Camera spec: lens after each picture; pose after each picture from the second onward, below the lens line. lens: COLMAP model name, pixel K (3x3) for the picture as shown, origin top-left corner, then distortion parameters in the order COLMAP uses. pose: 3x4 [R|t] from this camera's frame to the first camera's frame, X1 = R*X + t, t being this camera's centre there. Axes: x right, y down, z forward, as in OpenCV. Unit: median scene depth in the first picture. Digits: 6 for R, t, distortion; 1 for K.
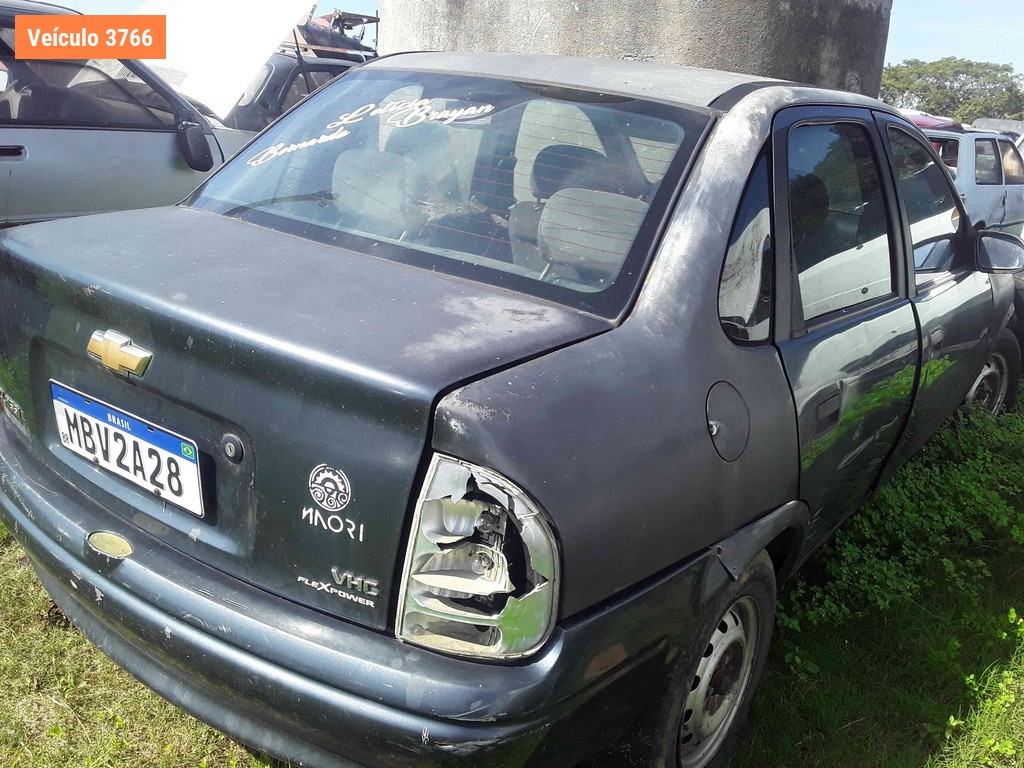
lens RADIAL K [[930.1, 0, 510.9], [0, 930.1, 388.0], [0, 0, 1]] dist [-0.000815, 0.000000]
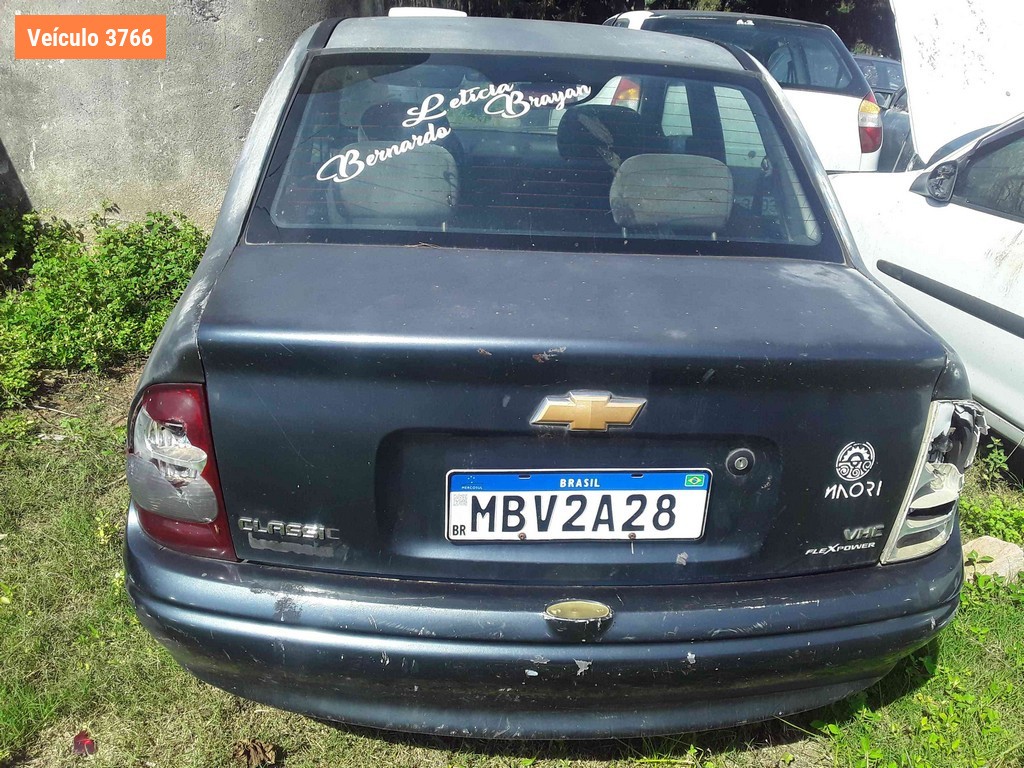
lens RADIAL K [[930.1, 0, 511.6], [0, 930.1, 380.0], [0, 0, 1]] dist [-0.000815, 0.000000]
pose [[0.769670, -0.285448, 0.571075, -1.126312], [0.227092, 0.958388, 0.172980, -0.275345], [-0.596688, -0.003451, 0.802466, 0.342122]]
